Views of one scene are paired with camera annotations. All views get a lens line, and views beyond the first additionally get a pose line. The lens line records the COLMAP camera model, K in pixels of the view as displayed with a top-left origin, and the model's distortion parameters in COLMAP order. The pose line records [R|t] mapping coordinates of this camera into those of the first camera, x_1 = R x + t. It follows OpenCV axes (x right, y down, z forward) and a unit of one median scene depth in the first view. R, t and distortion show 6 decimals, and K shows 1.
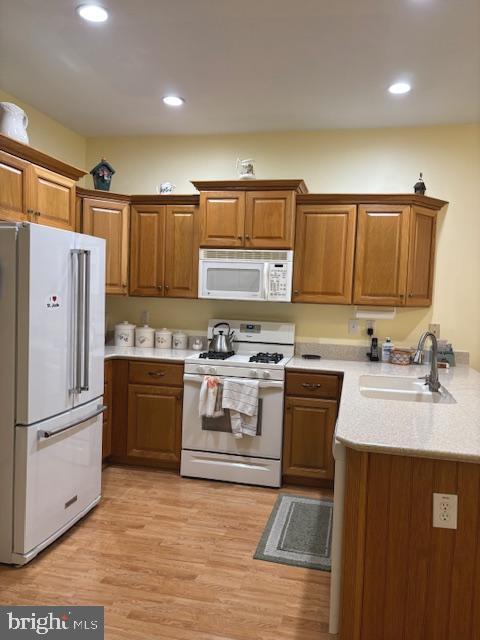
lens RADIAL K [[480.3, 0, 242.7], [0, 480.3, 321.5], [0, 0, 1]] dist [0.057253, -0.052443]
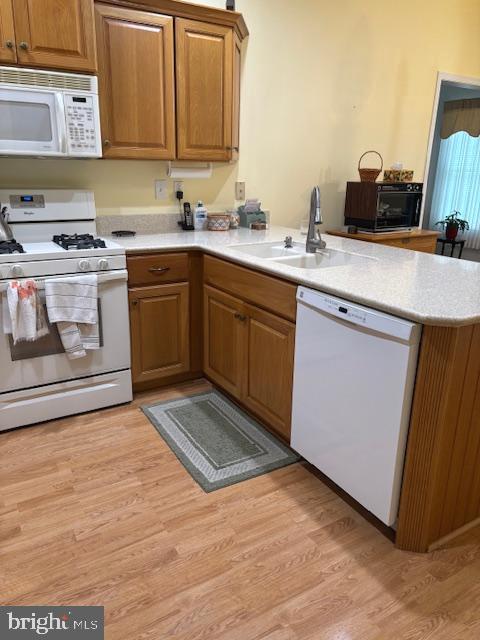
lens RADIAL K [[479.5, 0, 237.1], [0, 479.5, 322.7], [0, 0, 1]] dist [0.045575, -0.056390]
pose [[0.726951, -0.231846, 0.646367, -0.281724], [0.052843, 0.957375, 0.283972, 0.001158], [-0.684653, -0.172278, 0.708216, 0.332445]]
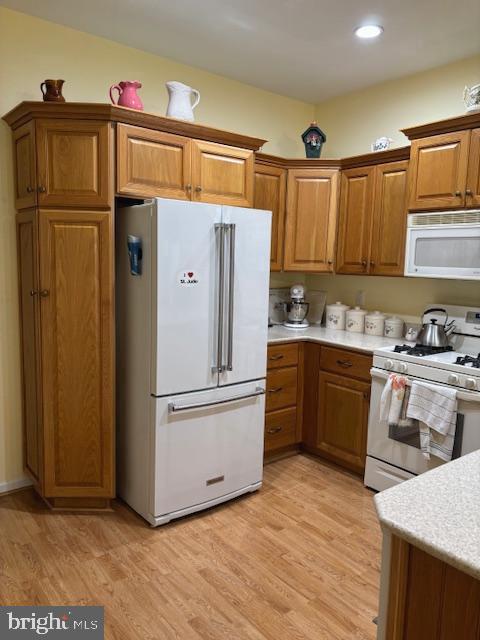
lens RADIAL K [[481.2, 0, 239.8], [0, 481.2, 324.0], [0, 0, 1]] dist [0.023200, -0.001867]
pose [[0.778829, 0.069948, -0.623324, 0.219625], [-0.041143, 0.997319, 0.060509, -0.007278], [0.625885, -0.021481, 0.779619, 0.212334]]
